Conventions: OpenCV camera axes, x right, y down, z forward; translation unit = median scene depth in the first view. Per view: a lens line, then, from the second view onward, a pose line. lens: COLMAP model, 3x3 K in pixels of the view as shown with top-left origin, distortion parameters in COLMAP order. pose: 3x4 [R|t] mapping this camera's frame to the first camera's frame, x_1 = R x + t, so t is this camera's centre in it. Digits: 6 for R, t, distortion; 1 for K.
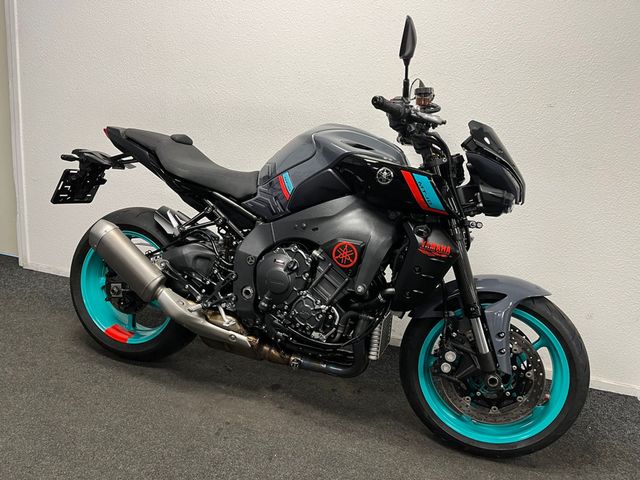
lens RADIAL K [[483.4, 0, 320.0], [0, 483.4, 240.0], [0, 0, 1]] dist [0.051210, -0.002335]
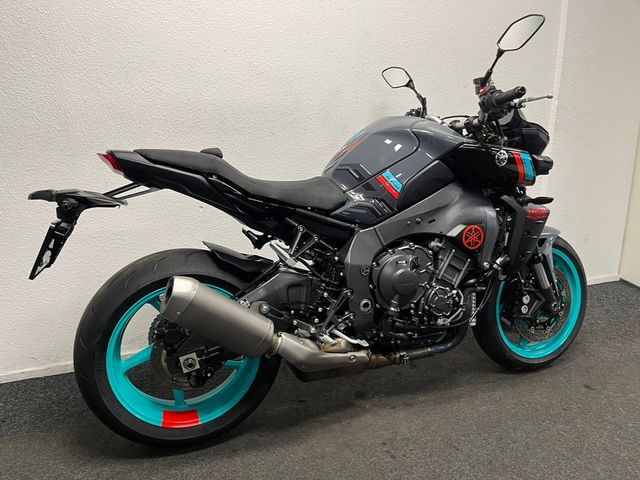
lens RADIAL K [[483.4, 0, 320.0], [0, 483.4, 240.0], [0, 0, 1]] dist [0.051210, -0.002335]
pose [[0.778339, -0.239061, 0.580550, -0.761001], [0.215838, 0.970198, 0.110138, -0.141218], [-0.589578, 0.039580, 0.806741, 0.305188]]
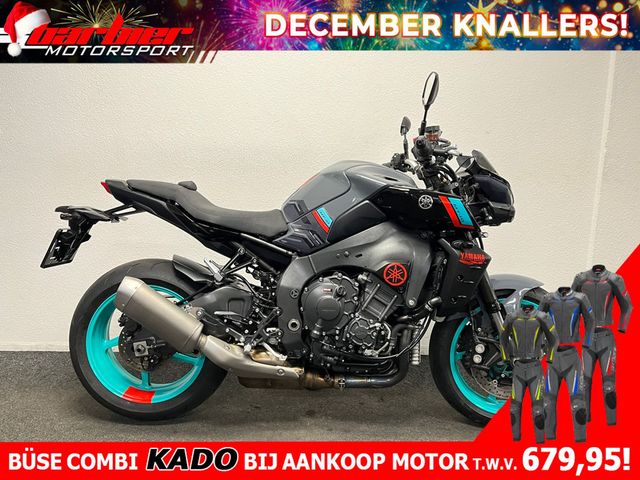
lens RADIAL K [[483.4, 0, 320.0], [0, 483.4, 240.0], [0, 0, 1]] dist [0.051210, -0.002335]
pose [[0.946896, -0.120015, 0.298303, -0.401927], [0.135590, 0.990248, -0.031998, -0.033361], [-0.291553, 0.070745, 0.953935, -0.027202]]
